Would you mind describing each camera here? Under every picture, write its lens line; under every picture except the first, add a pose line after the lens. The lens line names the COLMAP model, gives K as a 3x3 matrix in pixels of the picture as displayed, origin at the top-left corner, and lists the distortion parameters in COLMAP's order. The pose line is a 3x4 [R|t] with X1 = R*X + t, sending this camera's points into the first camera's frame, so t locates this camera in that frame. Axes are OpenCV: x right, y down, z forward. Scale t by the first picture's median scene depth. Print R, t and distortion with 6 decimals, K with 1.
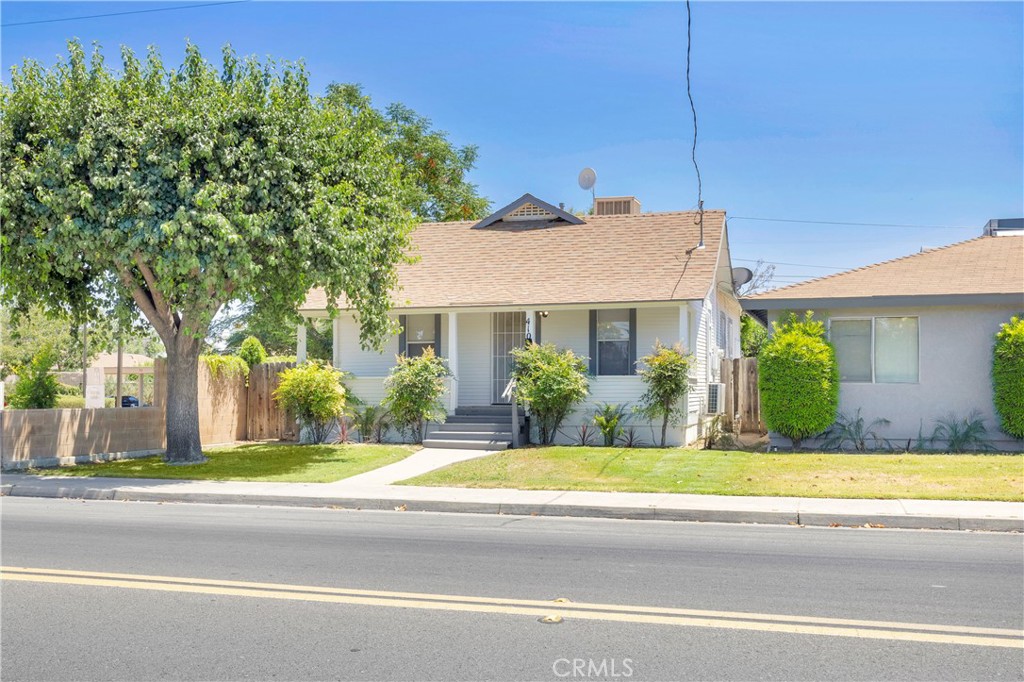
lens RADIAL K [[976.1, 0, 488.8], [0, 976.1, 366.3], [0, 0, 1]] dist [-0.009409, 0.000000]
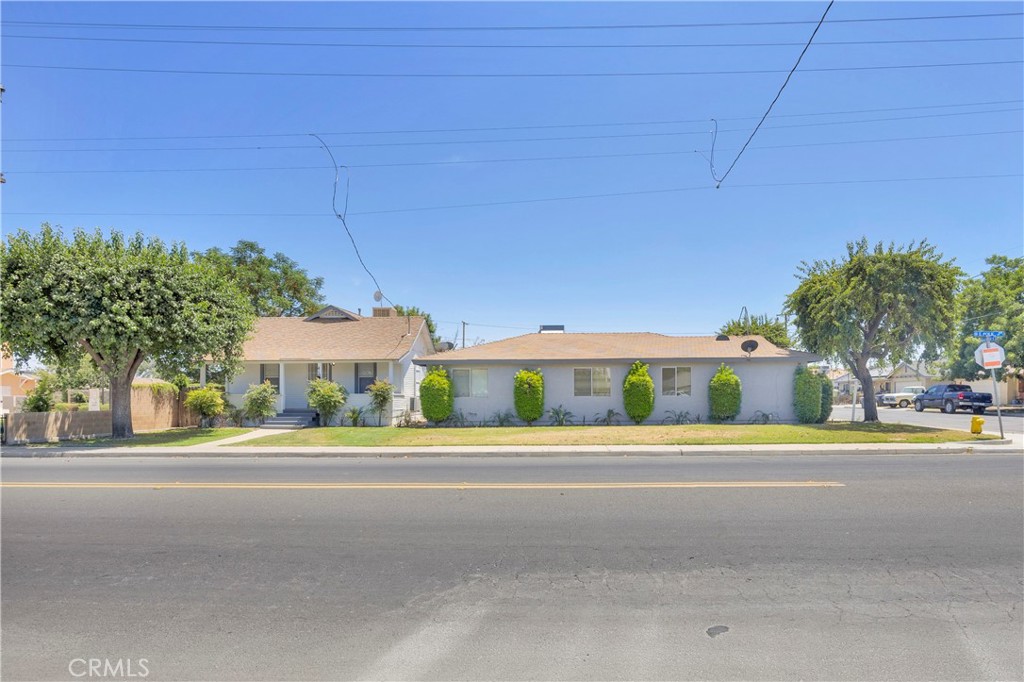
lens RADIAL K [[490.5, 0, 498.2], [0, 490.5, 396.4], [0, 0, 1]] dist [-0.017401, 0.001698]
pose [[0.963603, -0.003032, 0.267319, 0.151453], [-0.002433, 0.999795, 0.020109, -0.008271], [-0.267325, -0.020027, 0.963398, -0.143221]]
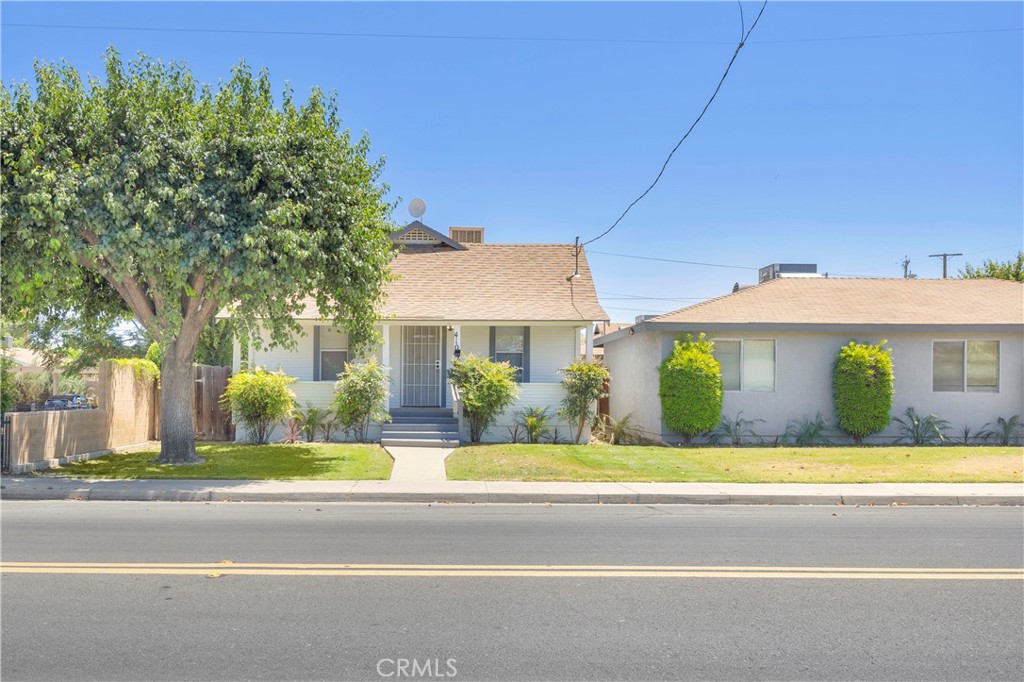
lens RADIAL K [[859.5, 0, 469.4], [0, 859.5, 381.1], [0, 0, 1]] dist [-0.014415, -0.019438]
pose [[0.961170, 0.010153, 0.275771, -0.256767], [-0.013569, 0.999853, 0.010484, -0.002798], [-0.275624, -0.013819, 0.961166, 0.031005]]
